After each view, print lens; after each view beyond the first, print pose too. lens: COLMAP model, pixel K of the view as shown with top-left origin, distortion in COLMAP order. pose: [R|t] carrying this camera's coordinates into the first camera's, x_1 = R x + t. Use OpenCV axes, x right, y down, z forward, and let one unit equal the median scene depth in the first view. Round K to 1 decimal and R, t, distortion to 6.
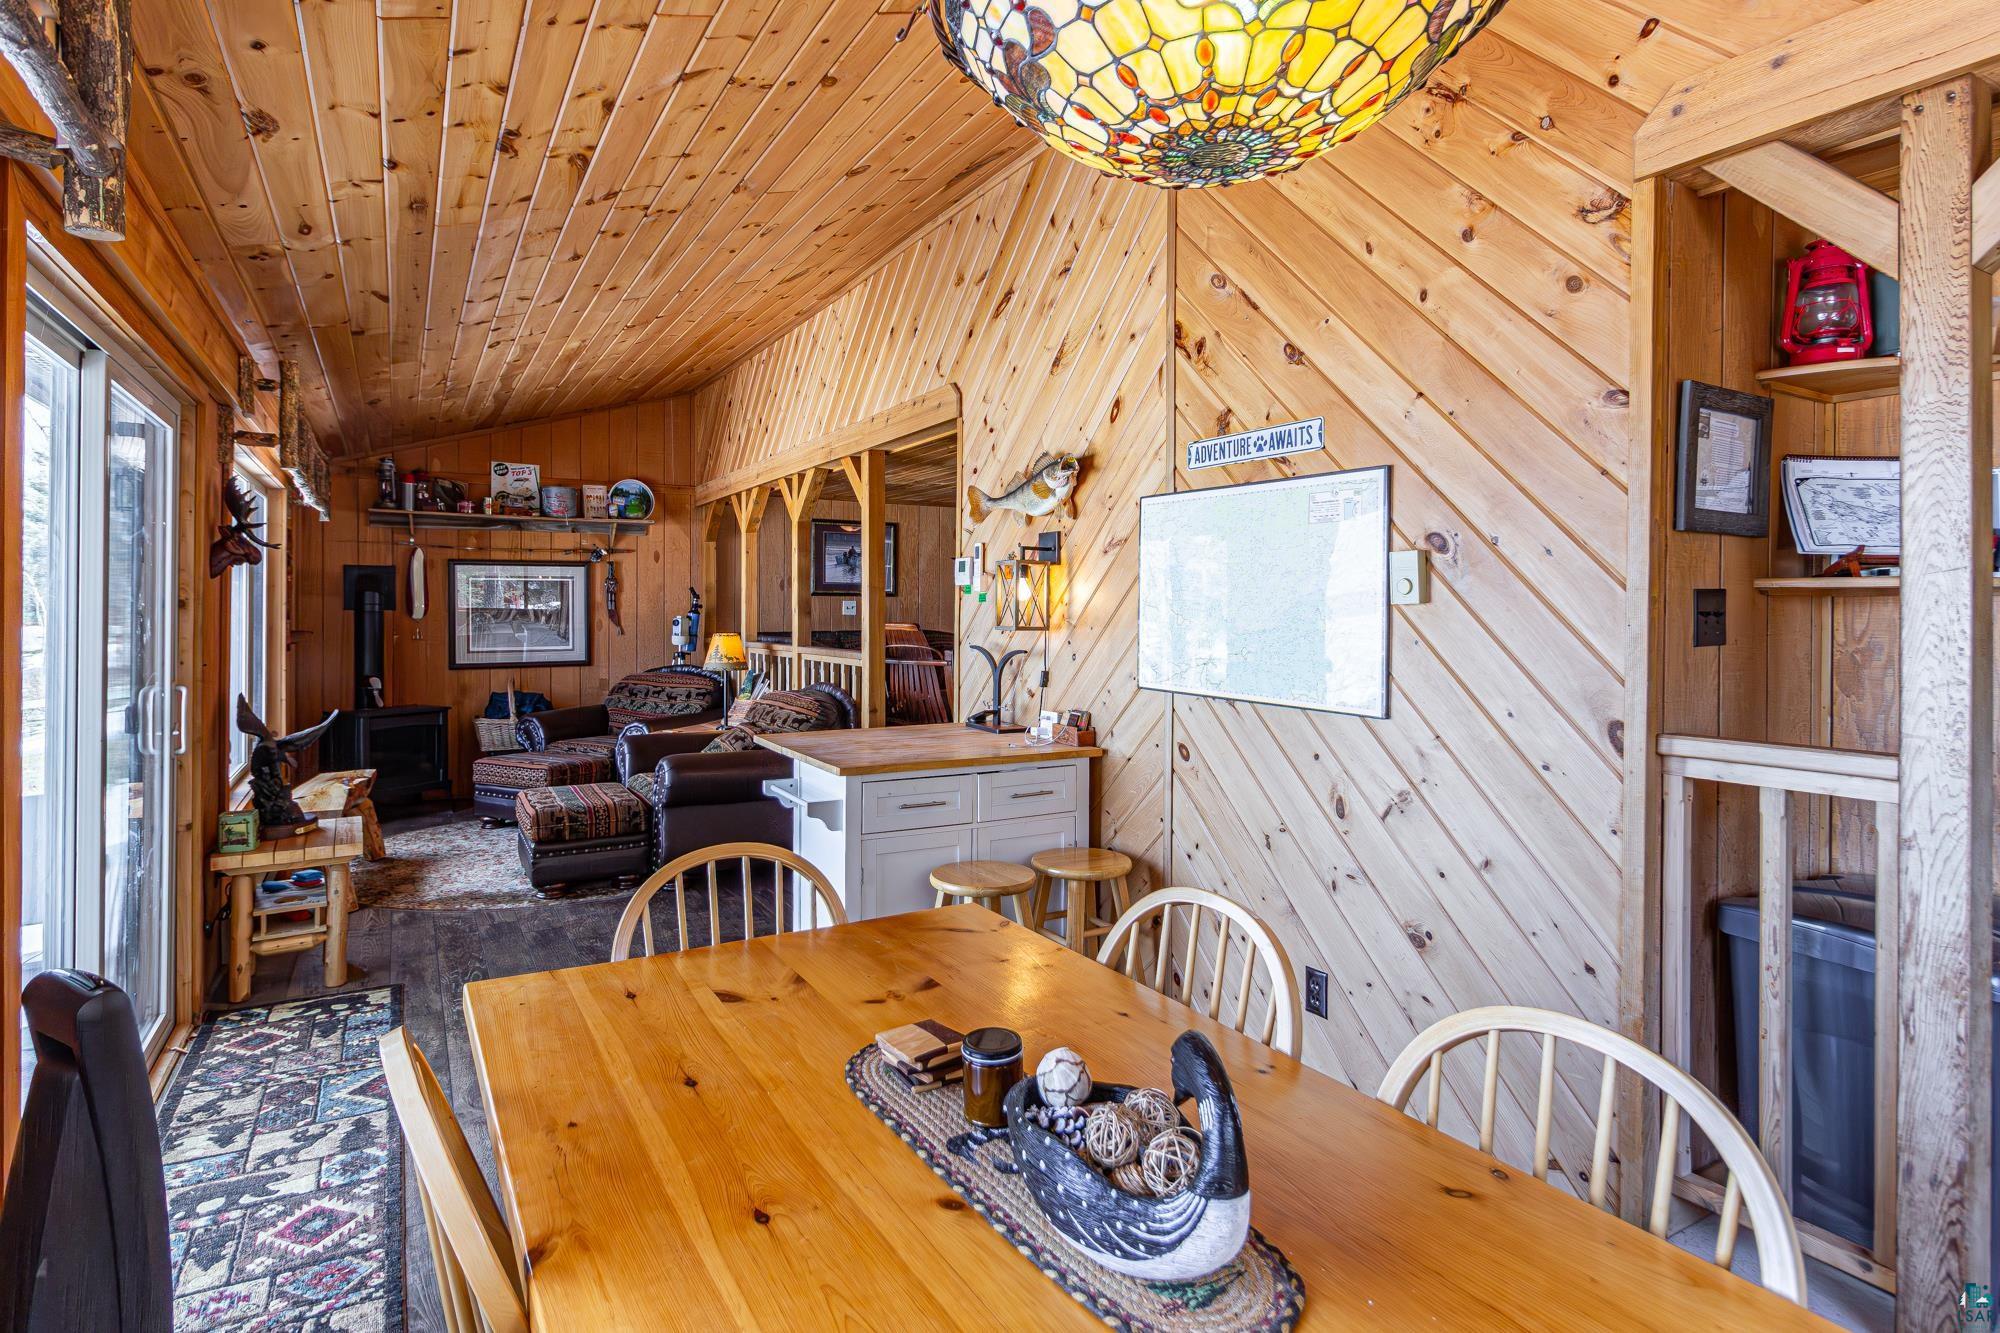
lens RADIAL K [[1031.1, 0, 958.6], [0, 1031.1, 608.7], [0, 0, 1]] dist [0.003094, -0.000192]
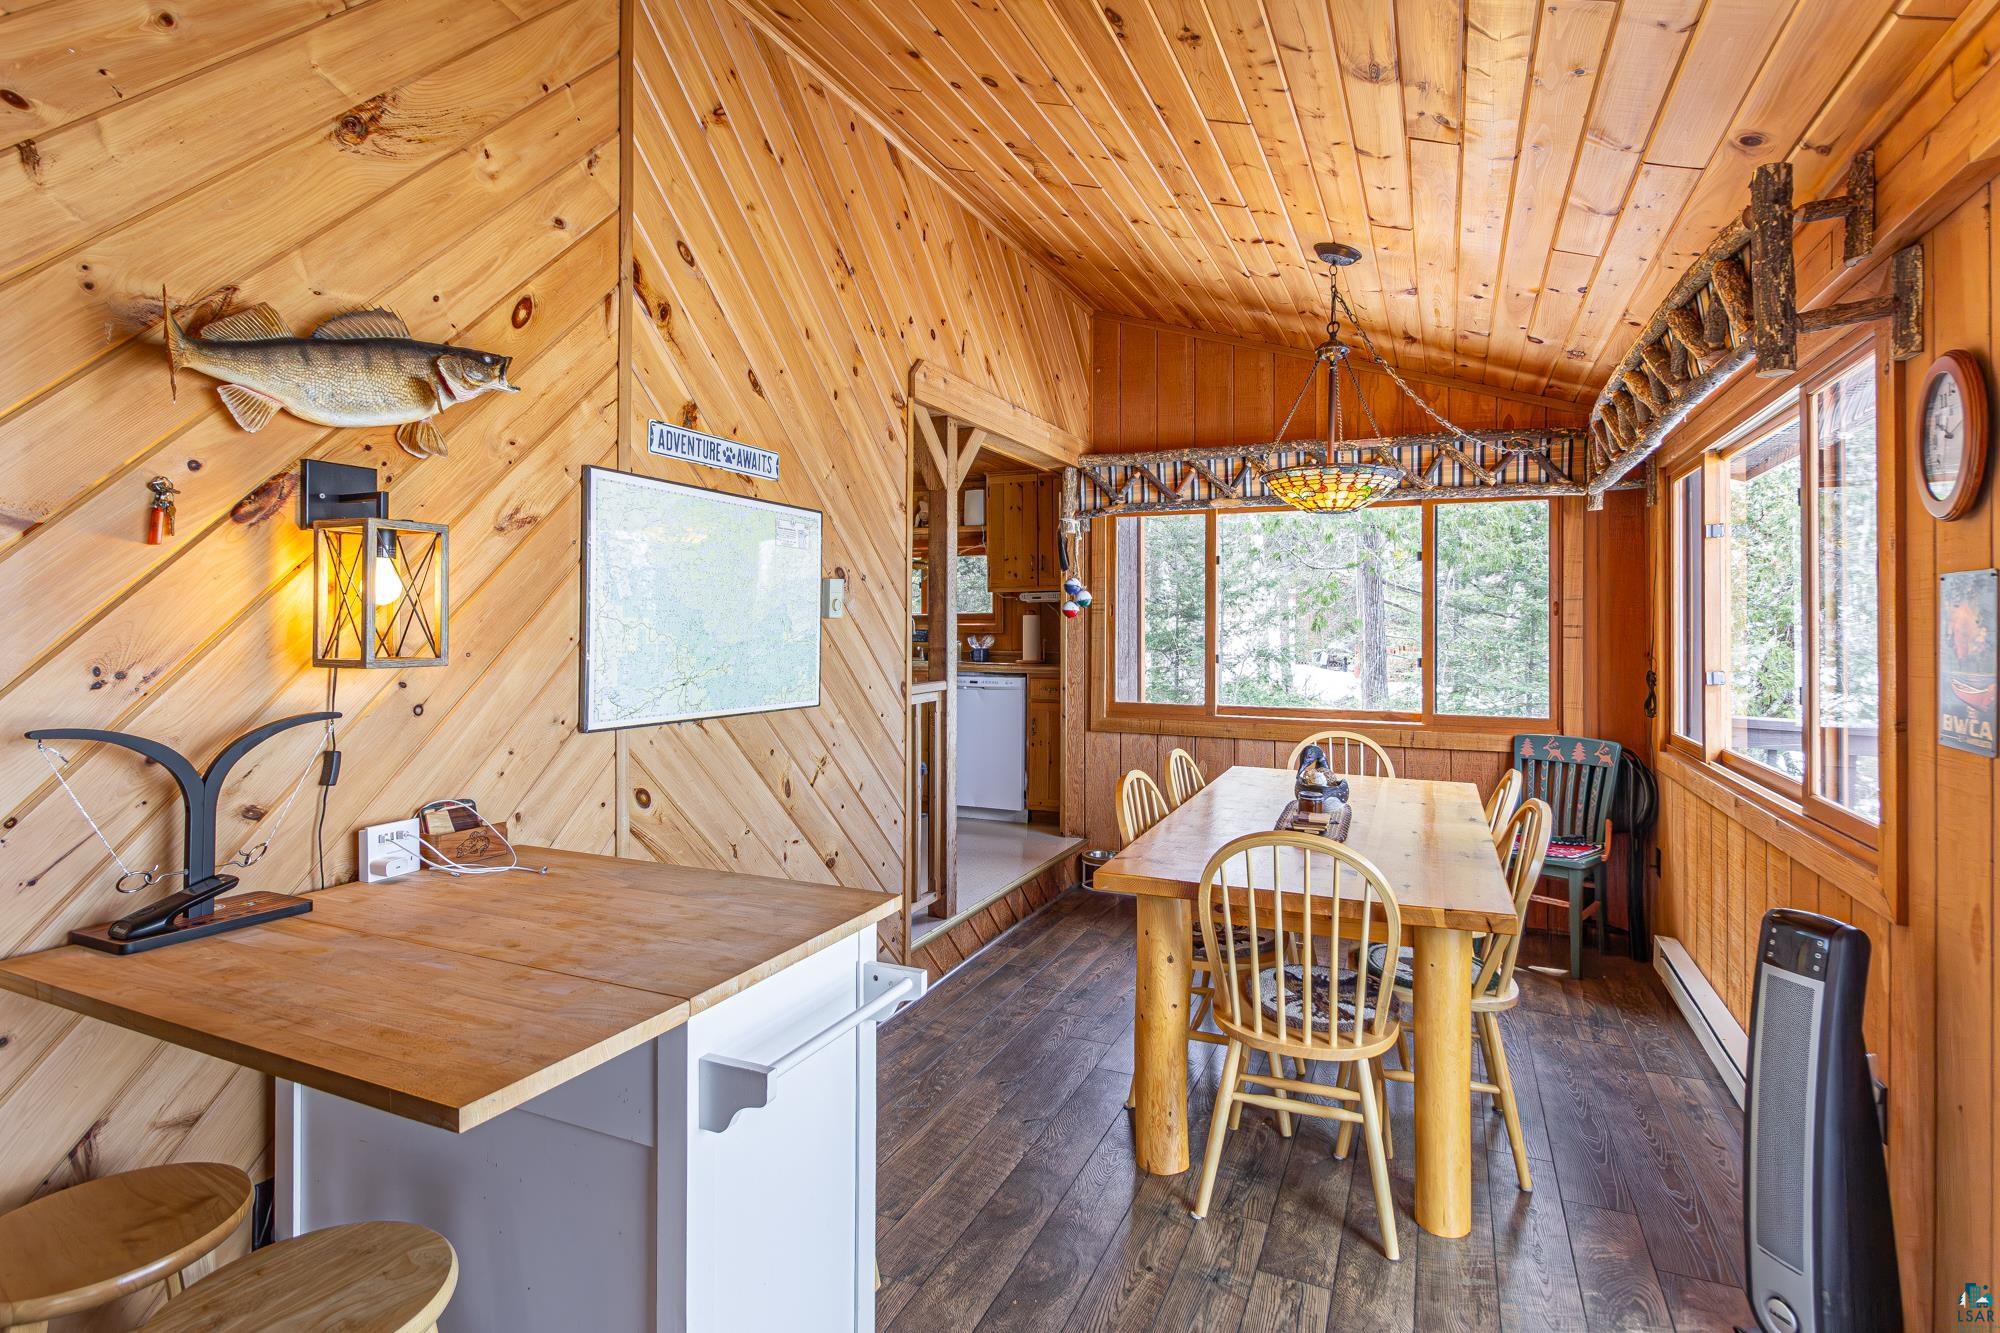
lens RADIAL K [[1031.1, 0, 1001.6], [0, 1031.1, 609.7], [0, 0, 1]] dist [0.003094, -0.000192]
pose [[-0.619528, -0.000006, 0.784974, -0.832432], [-0.009222, 0.999931, -0.007270, -0.007863], [-0.784920, -0.011743, -0.619486, 1.803074]]
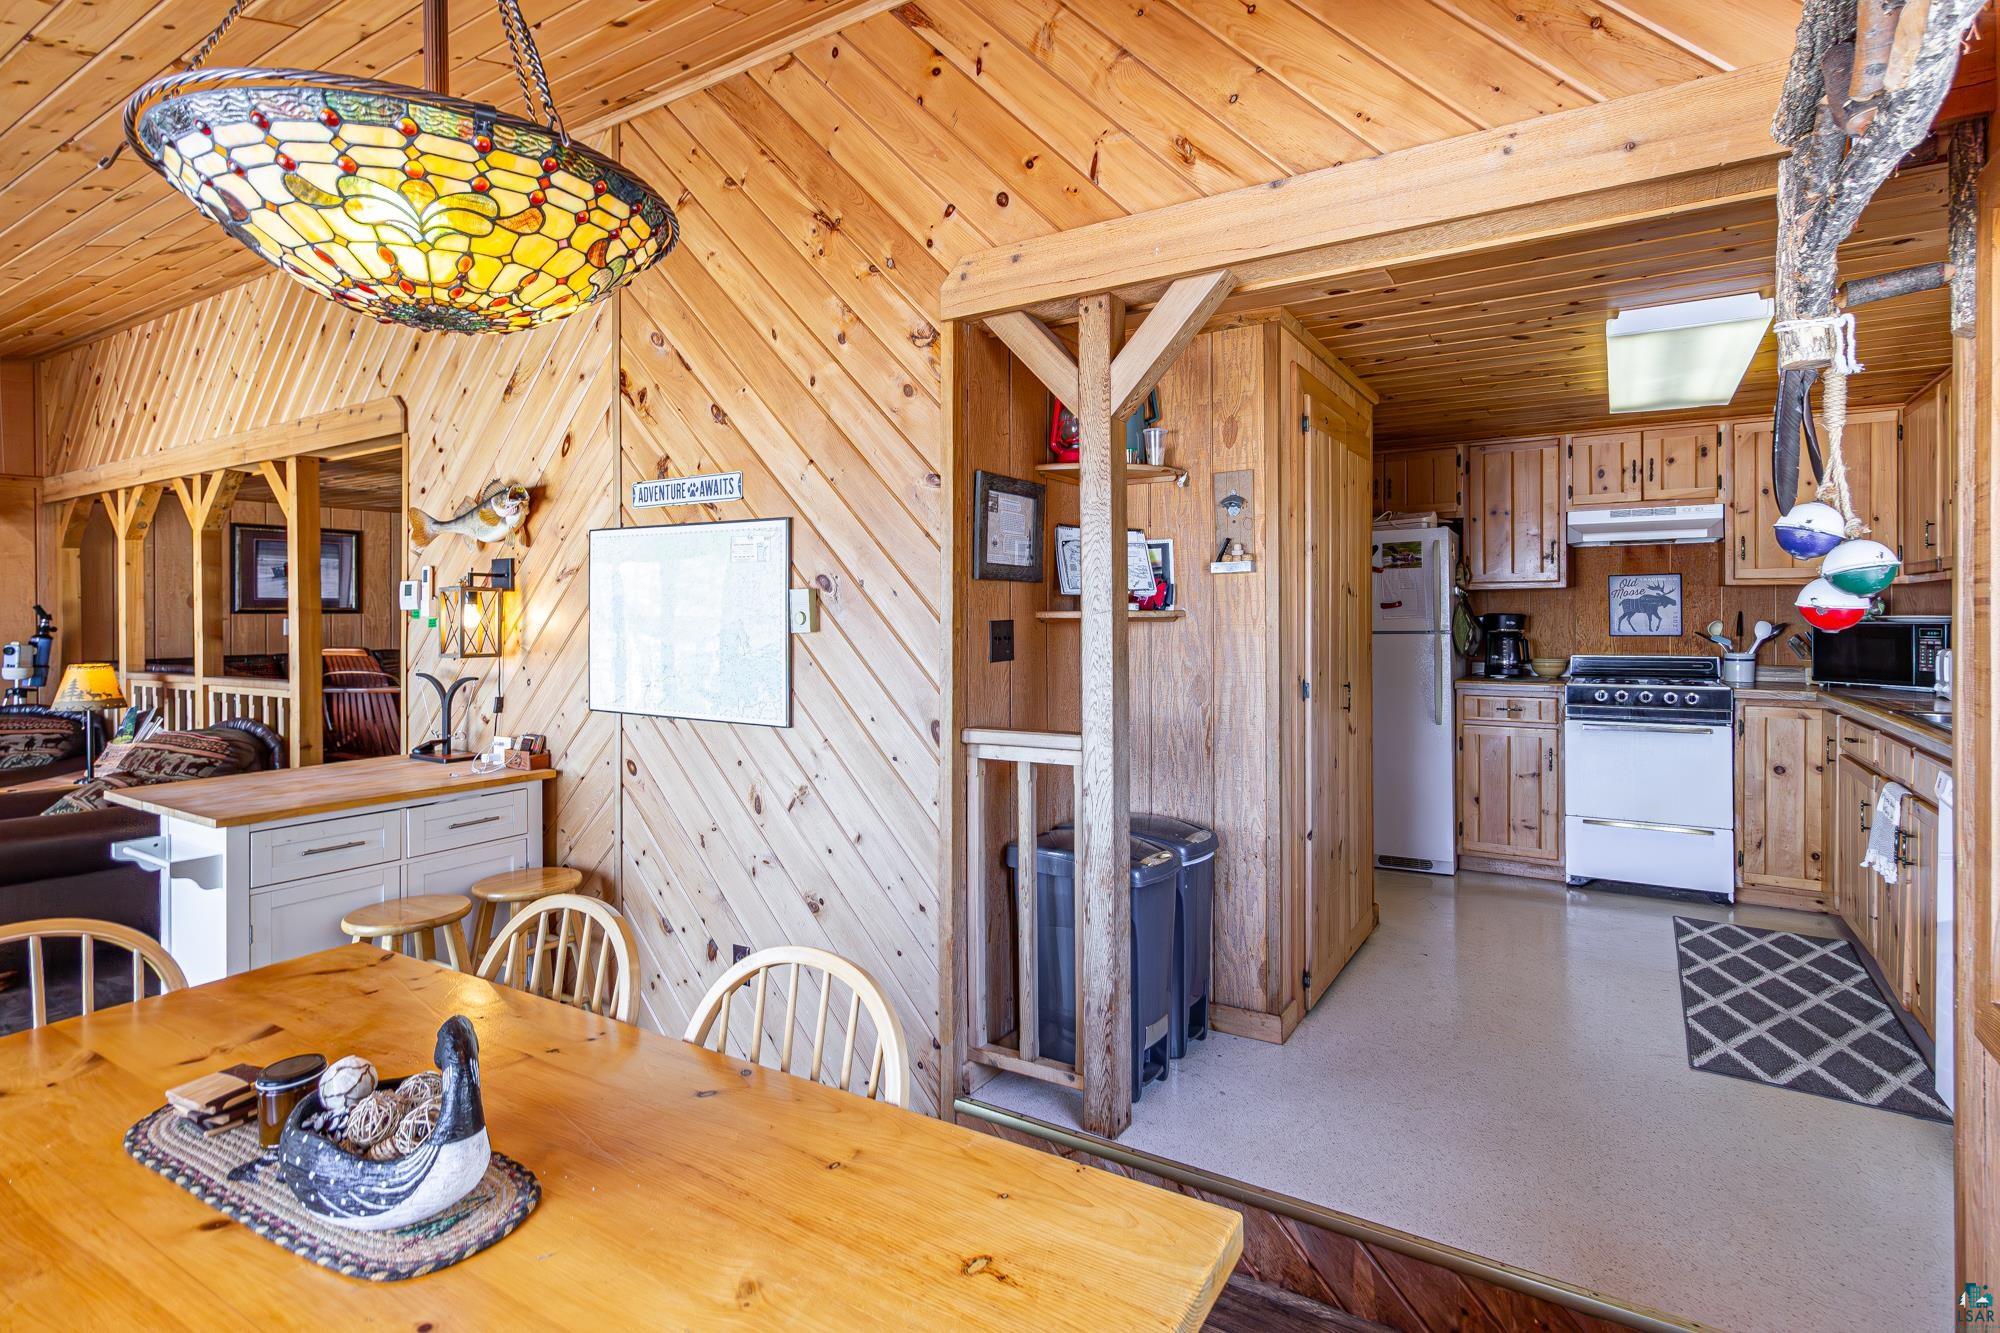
lens RADIAL K [[979.1, 0, 1044.8], [0, 979.1, 613.7], [0, 0, 1]] dist [0.007066, -0.000779]
pose [[0.863962, -0.009742, 0.503463, 0.106864], [0.010744, 0.999942, 0.000911, -0.026802], [-0.503443, 0.004622, 0.864016, -0.156544]]
